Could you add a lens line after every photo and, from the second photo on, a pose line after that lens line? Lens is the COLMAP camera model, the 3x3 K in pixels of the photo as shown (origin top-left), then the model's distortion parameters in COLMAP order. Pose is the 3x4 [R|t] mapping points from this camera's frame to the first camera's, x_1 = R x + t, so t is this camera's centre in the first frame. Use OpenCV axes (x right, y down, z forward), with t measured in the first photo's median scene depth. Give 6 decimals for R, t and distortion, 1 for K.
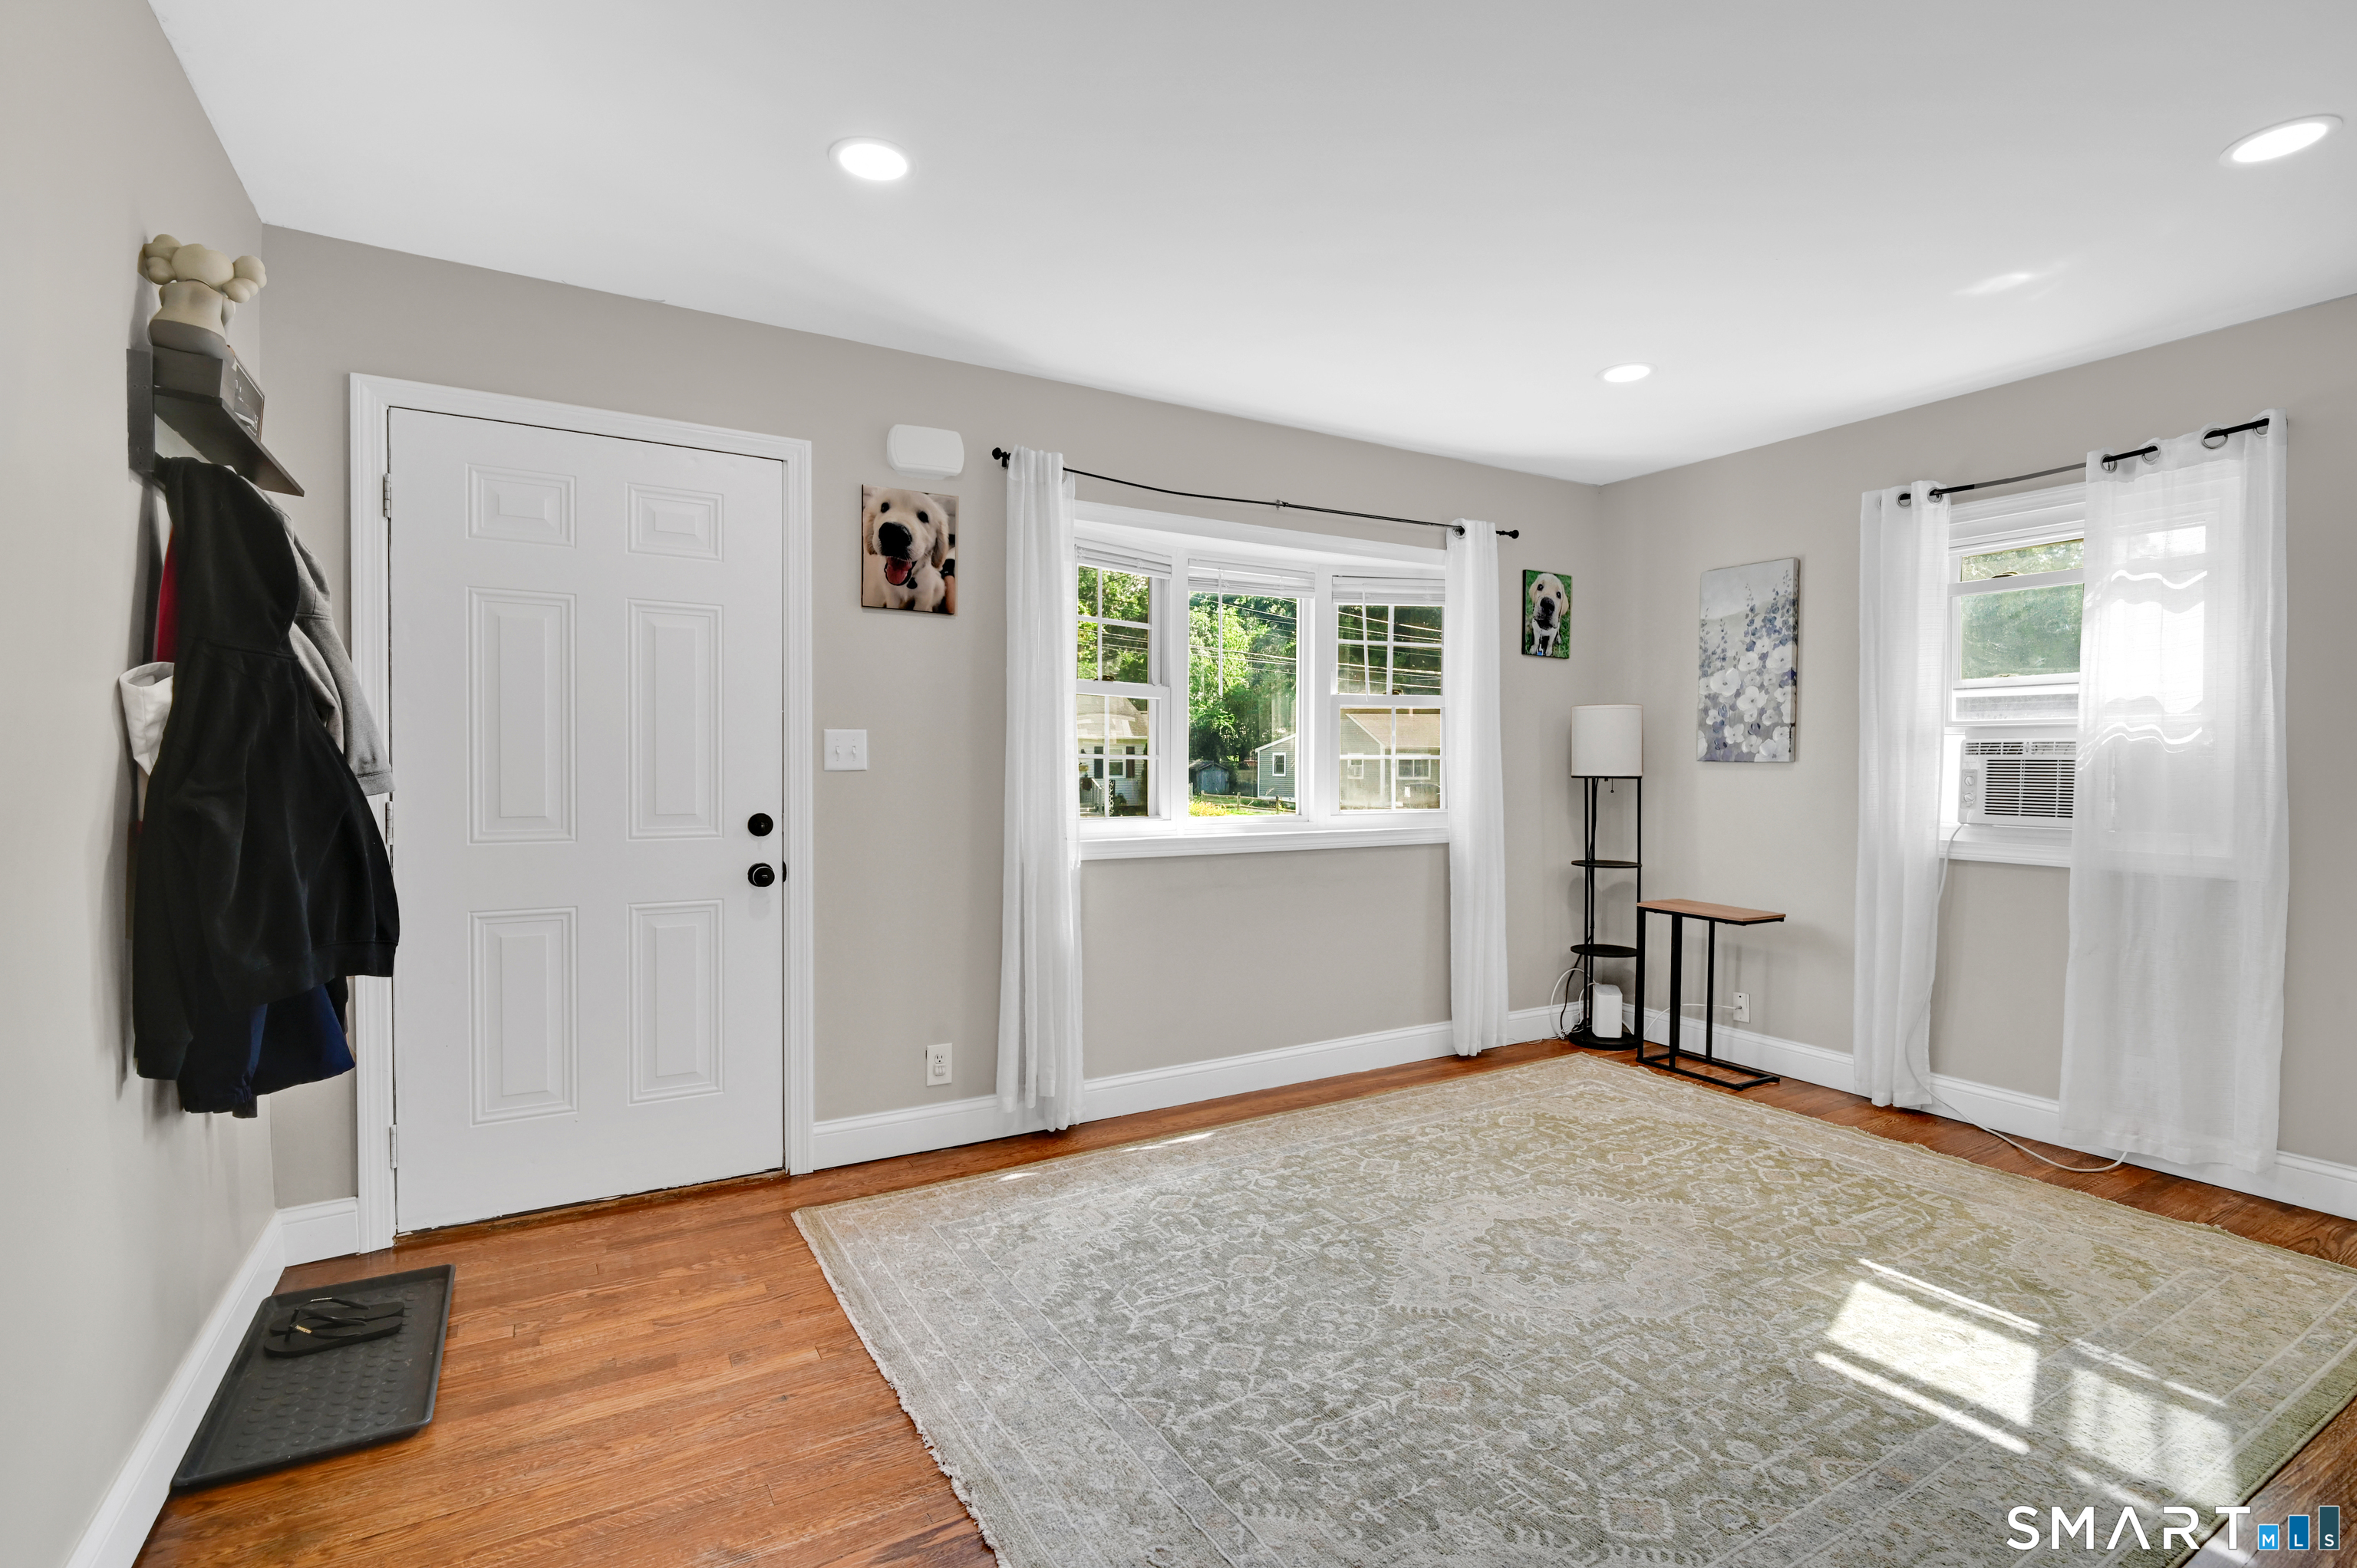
lens RADIAL K [[1112.6, 0, 1182.5], [0, 1112.6, 764.9], [0, 0, 1]] dist [-0.008245, -0.000692]
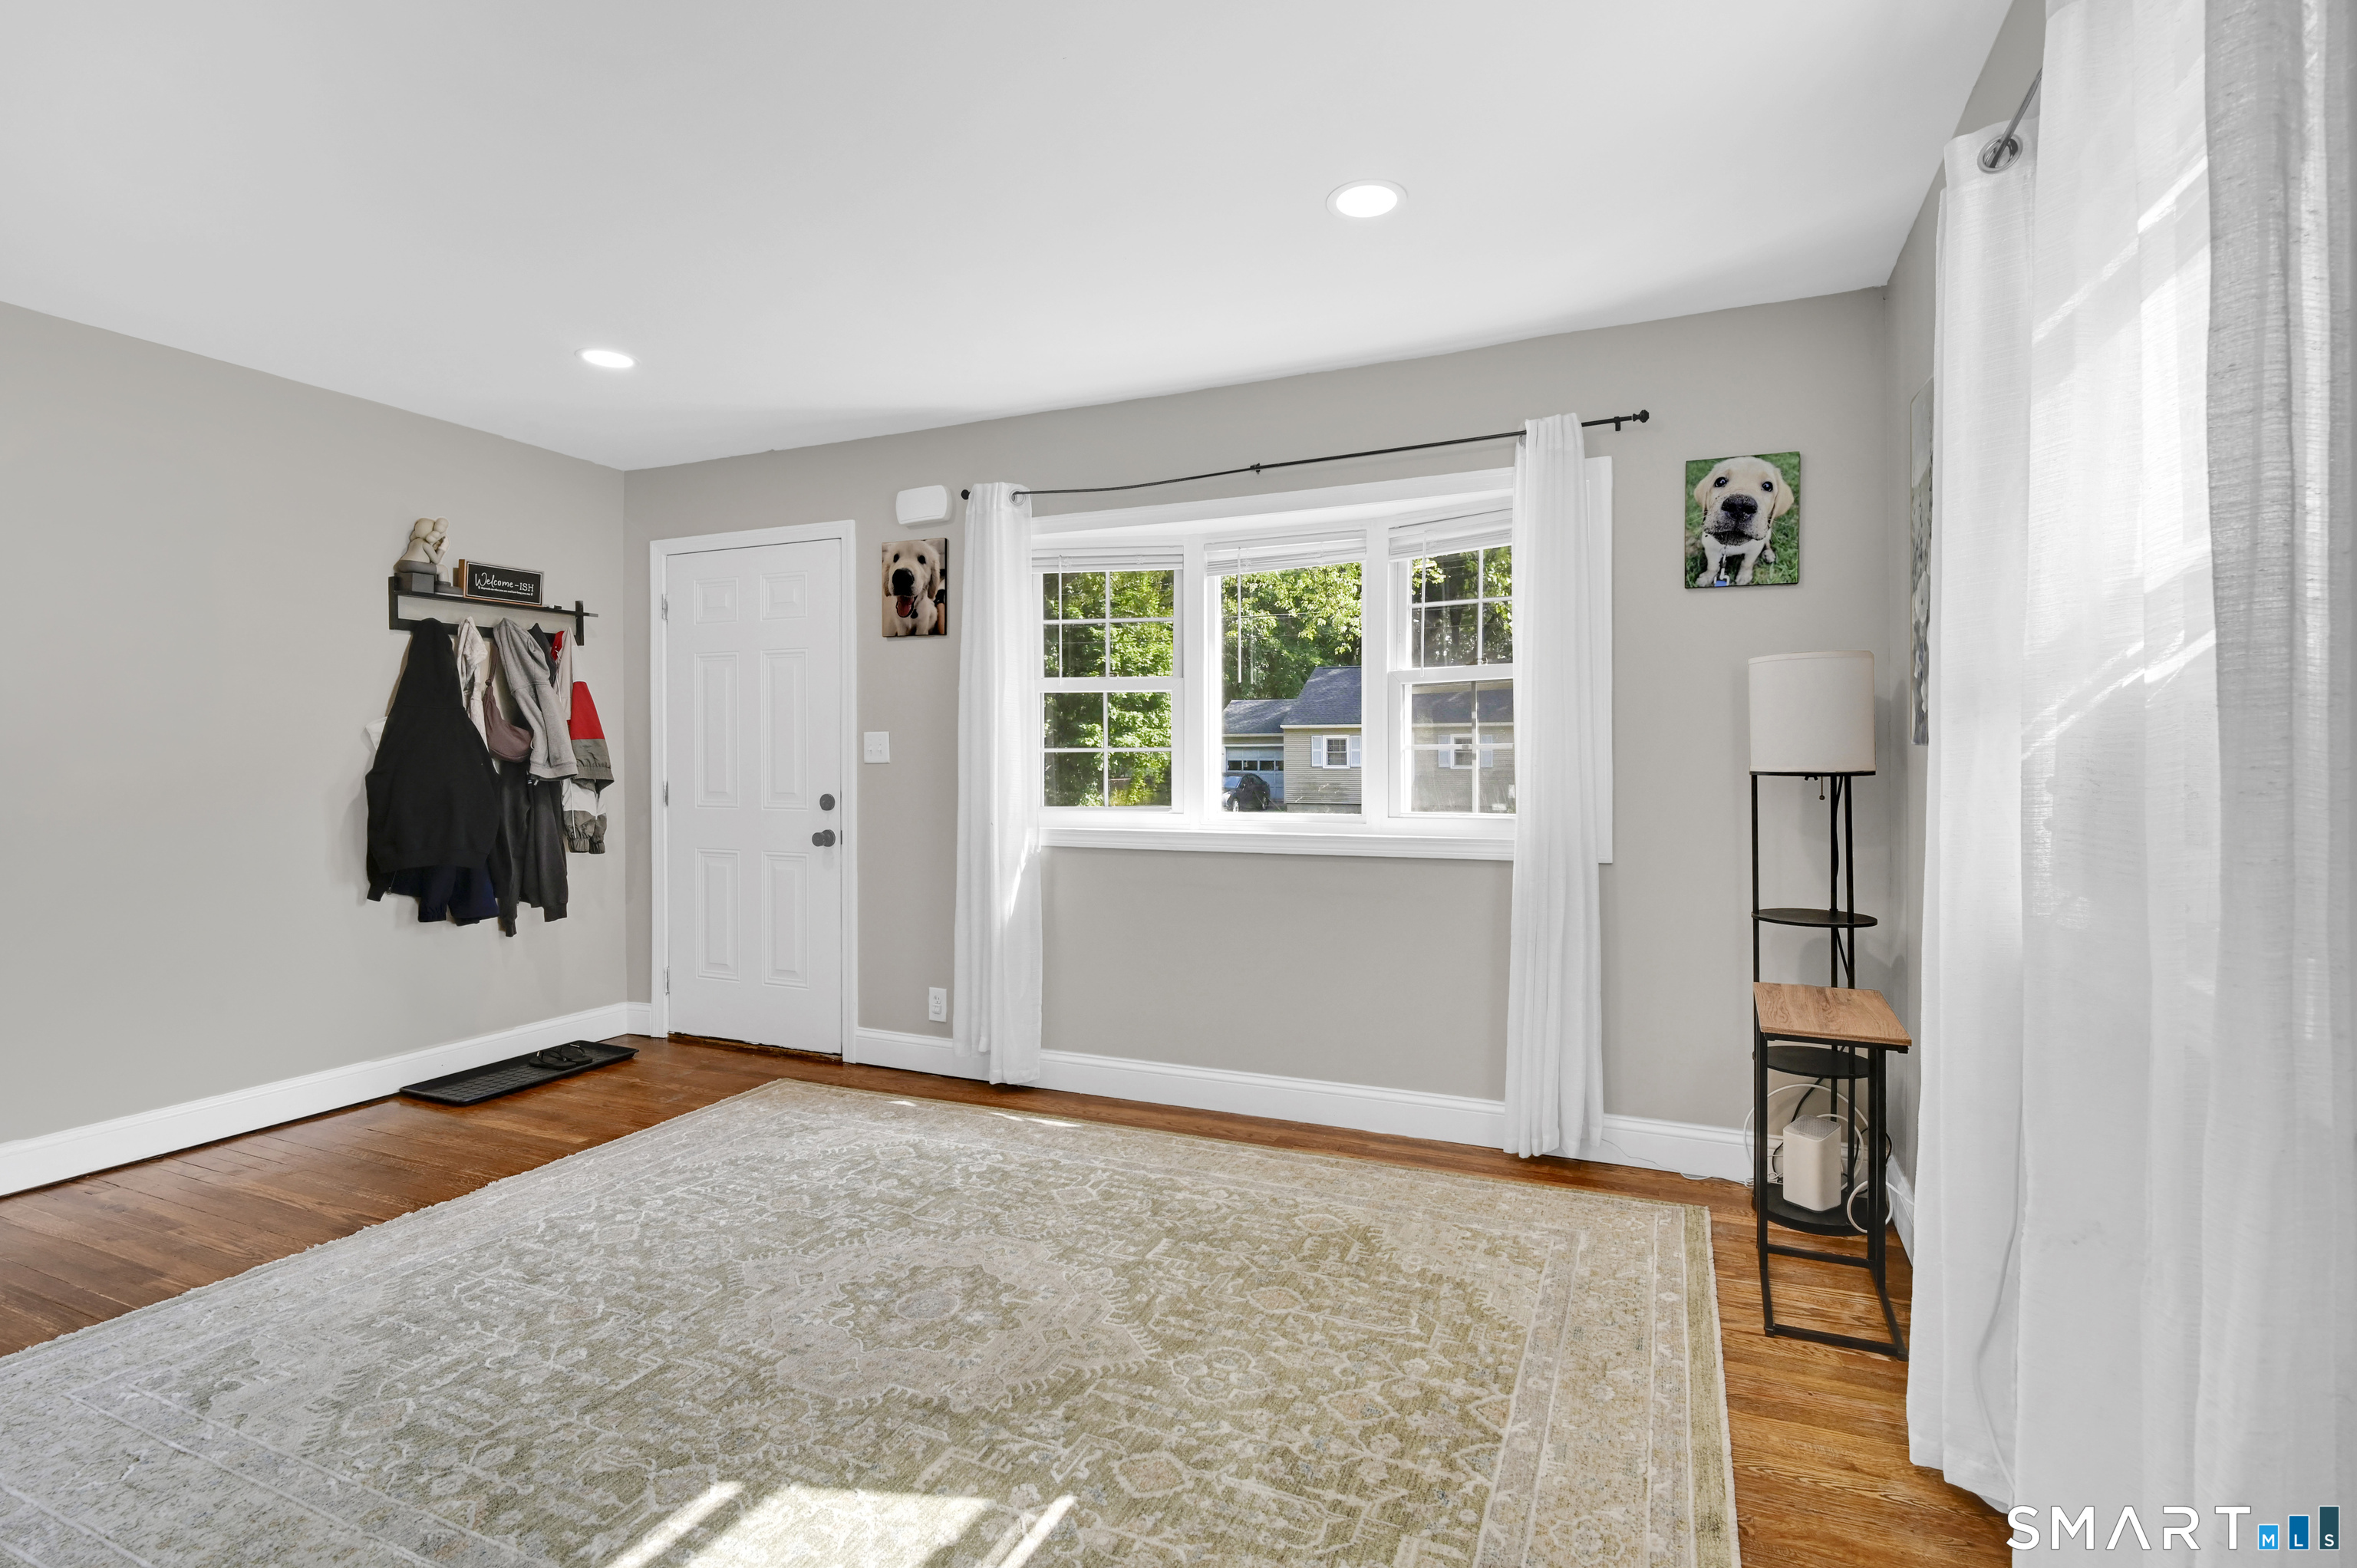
lens RADIAL K [[1097.1, 0, 1179.3], [0, 1097.1, 742.1], [0, 0, 1]] dist [-0.008377, -0.000423]
pose [[0.583039, -0.017026, -0.812266, 0.929157], [0.003847, 0.999827, -0.018196, 0.004764], [0.812435, 0.007484, 0.583003, 0.520661]]
